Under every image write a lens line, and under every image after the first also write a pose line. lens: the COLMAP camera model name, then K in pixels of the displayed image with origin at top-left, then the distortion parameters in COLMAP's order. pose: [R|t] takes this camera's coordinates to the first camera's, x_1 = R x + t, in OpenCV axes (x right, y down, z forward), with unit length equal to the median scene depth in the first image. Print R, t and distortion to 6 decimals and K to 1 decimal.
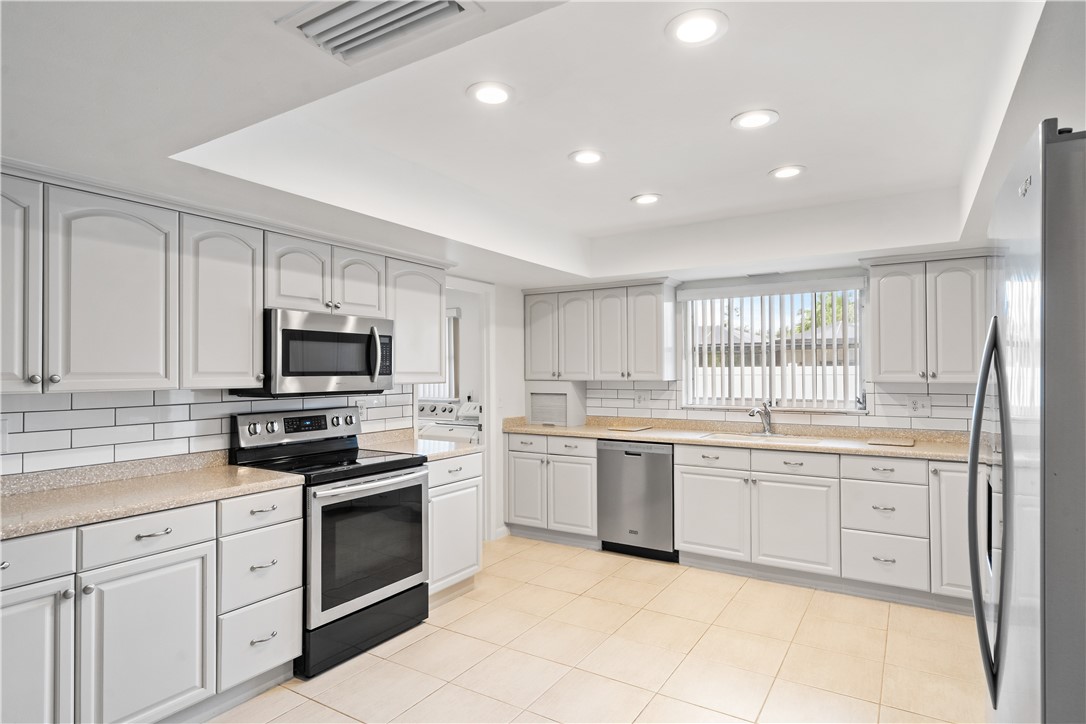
lens RADIAL K [[587.9, 0, 547.5], [0, 587.9, 365.1], [0, 0, 1]] dist [0.015867, -0.000508]
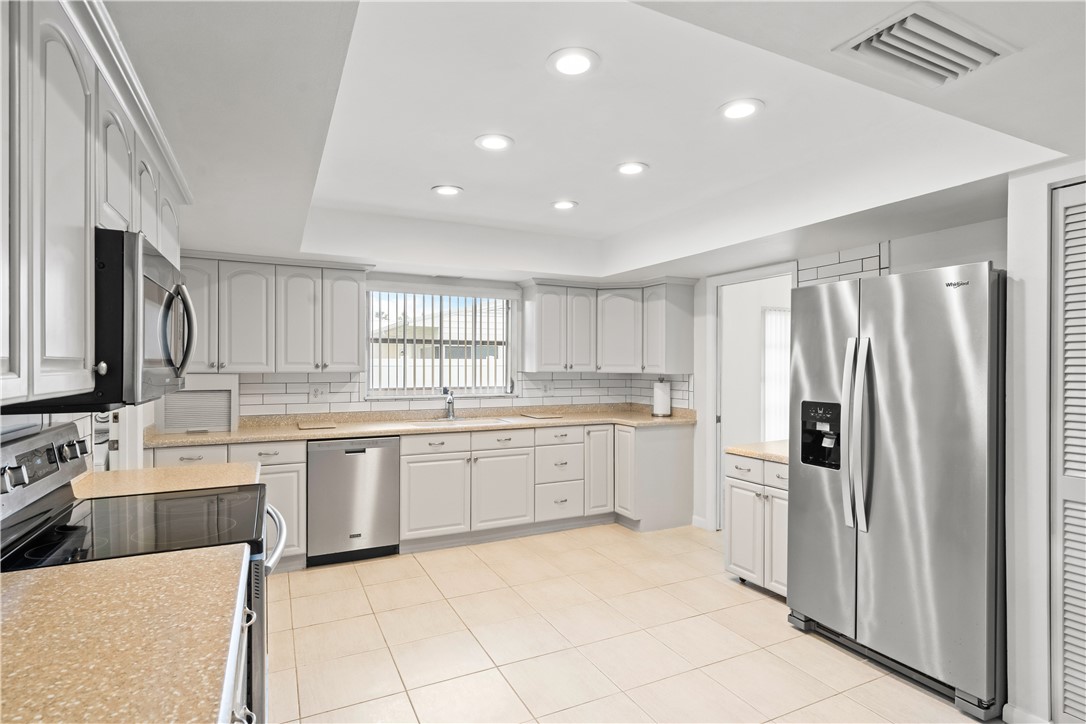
lens RADIAL K [[555.6, 0, 548.4], [0, 555.6, 360.9], [0, 0, 1]] dist [0.006614, 0.000623]
pose [[0.524546, 0.009708, 0.851327, -0.437250], [-0.015424, 0.999879, -0.001899, 0.005276], [-0.851243, -0.012135, 0.524632, 0.280431]]
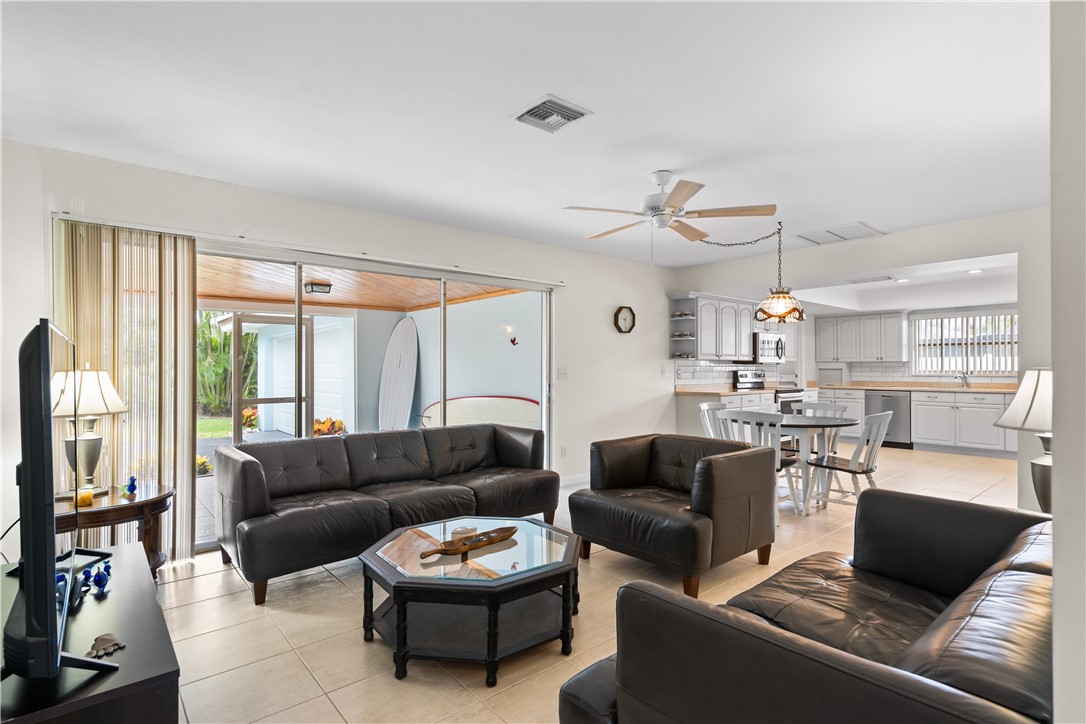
lens RADIAL K [[523.3, 0, 546.7], [0, 523.3, 364.8], [0, 0, 1]] dist [0.003861, 0.000352]
pose [[0.950113, 0.001458, -0.311904, -0.411818], [0.000814, 0.999974, 0.007154, 0.025272], [0.311906, -0.007051, 0.950087, -1.110529]]
